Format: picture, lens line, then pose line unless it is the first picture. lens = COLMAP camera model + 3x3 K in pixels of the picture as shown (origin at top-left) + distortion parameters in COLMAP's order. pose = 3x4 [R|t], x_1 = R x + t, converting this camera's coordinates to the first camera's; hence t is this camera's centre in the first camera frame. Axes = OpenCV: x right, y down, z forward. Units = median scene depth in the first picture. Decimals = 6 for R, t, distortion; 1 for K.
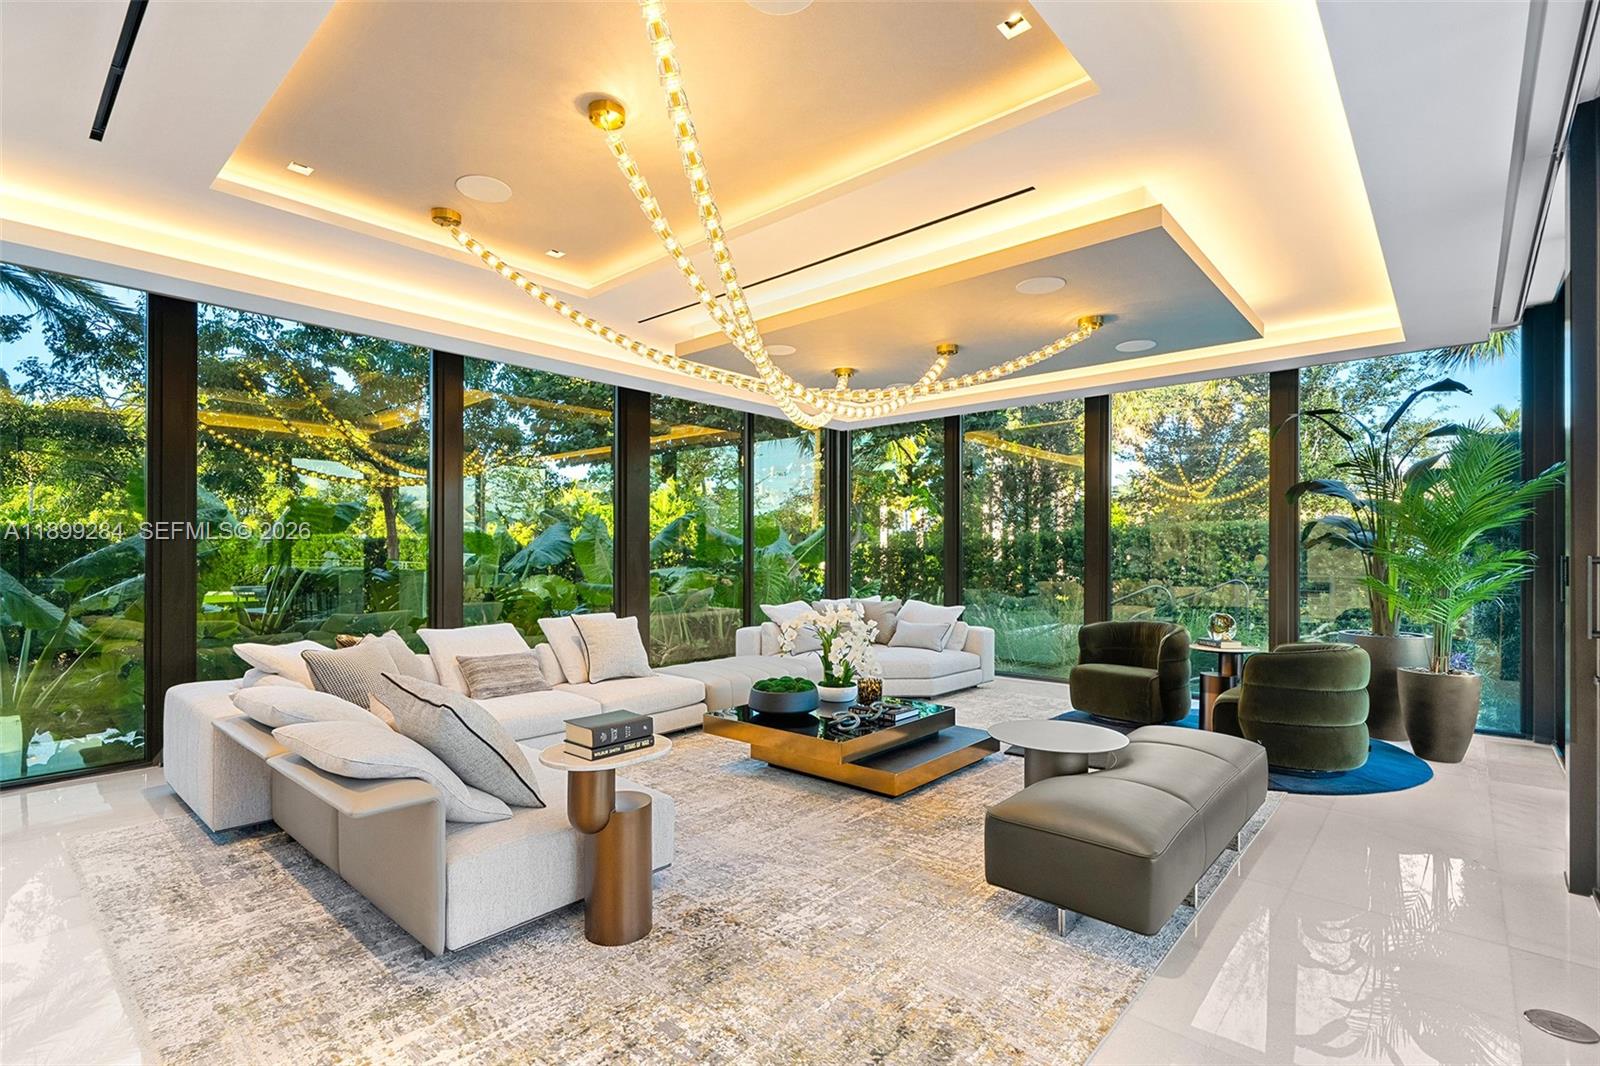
lens RADIAL K [[726.9, 0, 799.7], [0, 726.9, 543.7], [0, 0, 1]] dist [-0.003555, -0.000129]
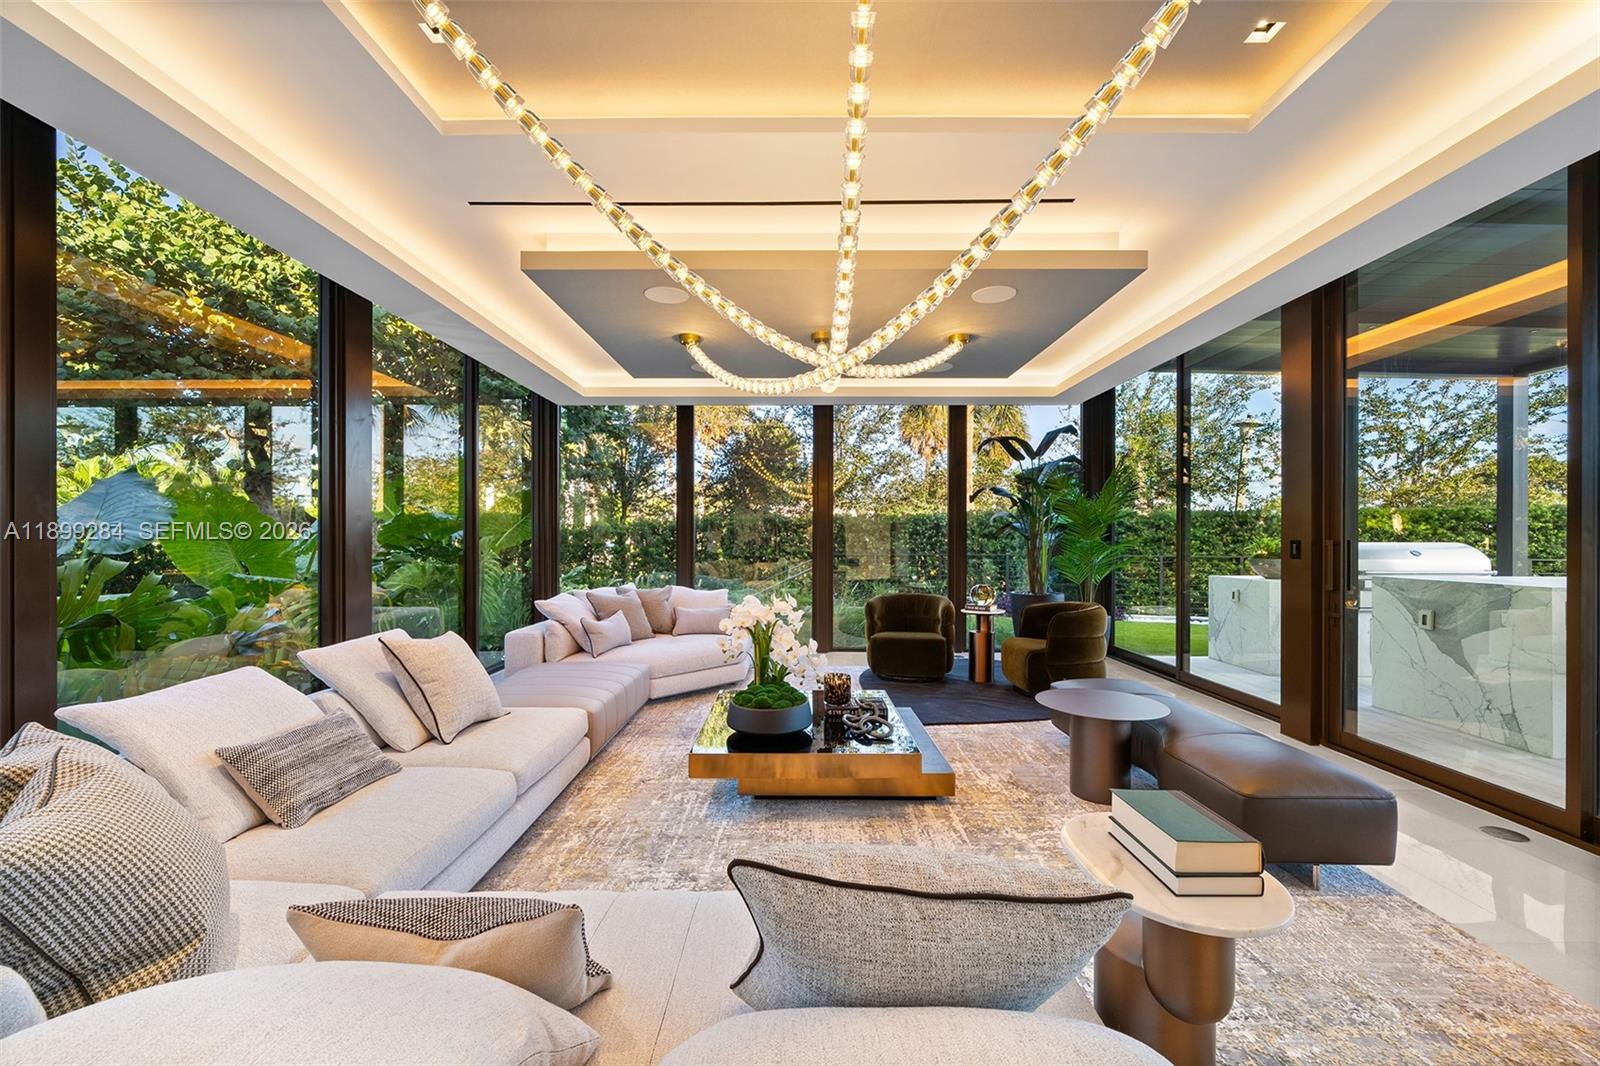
lens RADIAL K [[615.4, 0, 793.4], [0, 615.4, 537.9], [0, 0, 1]] dist [-0.002916, -0.000164]
pose [[0.764376, -0.002295, 0.644766, -0.447571], [-0.006163, 0.999922, 0.010865, 0.003119], [-0.644741, -0.012279, 0.764303, 0.435737]]
